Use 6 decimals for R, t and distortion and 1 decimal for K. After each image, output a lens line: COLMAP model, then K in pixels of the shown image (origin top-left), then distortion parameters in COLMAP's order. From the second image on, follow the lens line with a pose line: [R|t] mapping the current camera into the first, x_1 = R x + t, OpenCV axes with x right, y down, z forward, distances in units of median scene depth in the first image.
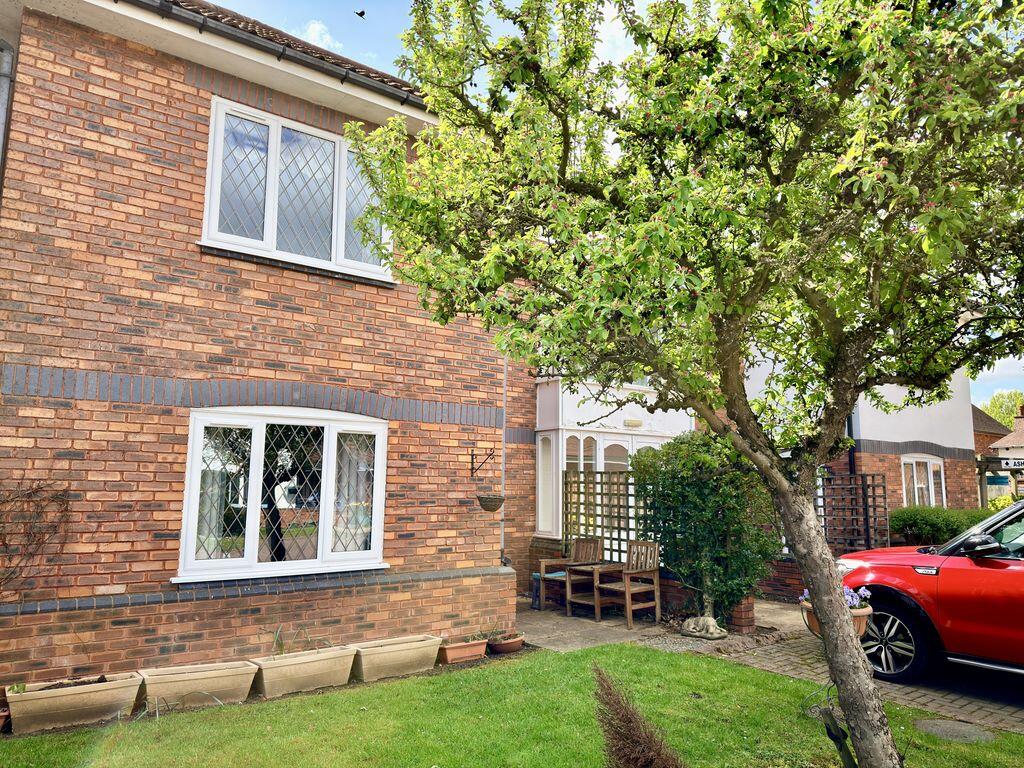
lens RADIAL K [[716.4, 0, 512.0], [0, 716.4, 384.0], [0, 0, 1]] dist [0.089695, -0.000592]
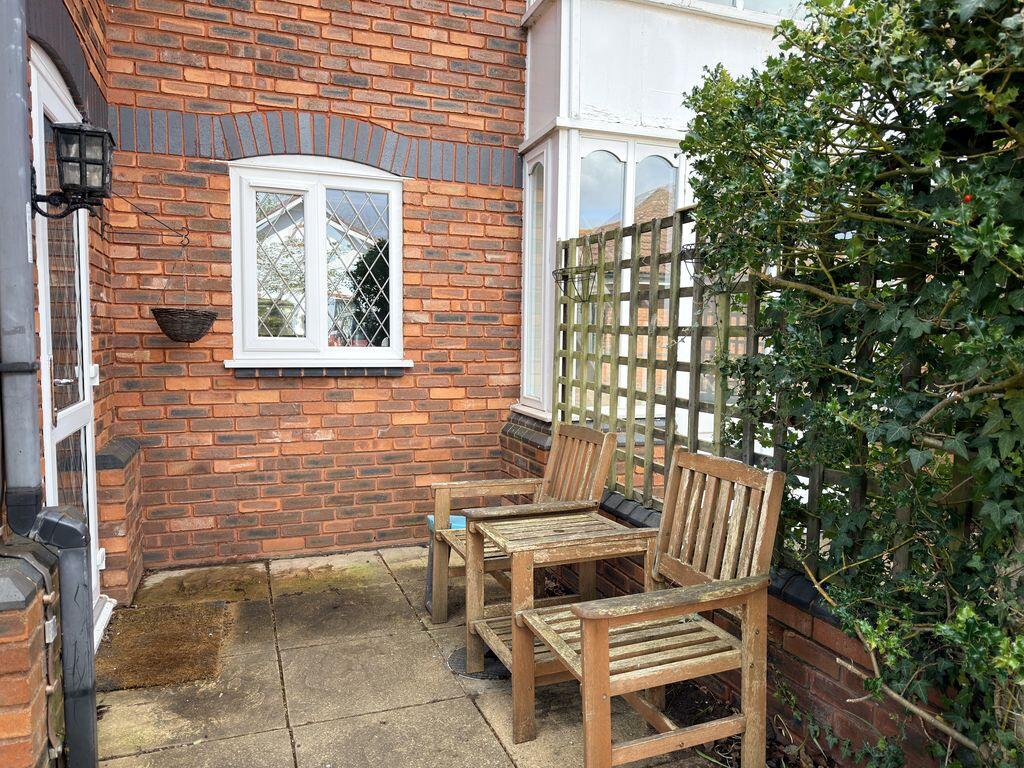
lens RADIAL K [[716.4, 0, 512.0], [0, 716.4, 384.0], [0, 0, 1]] dist [0.089695, -0.000592]
pose [[0.958910, 0.025554, -0.282557, 0.149514], [0.032493, 0.979491, 0.198853, 0.113800], [0.281844, -0.199863, 0.938413, 0.609417]]
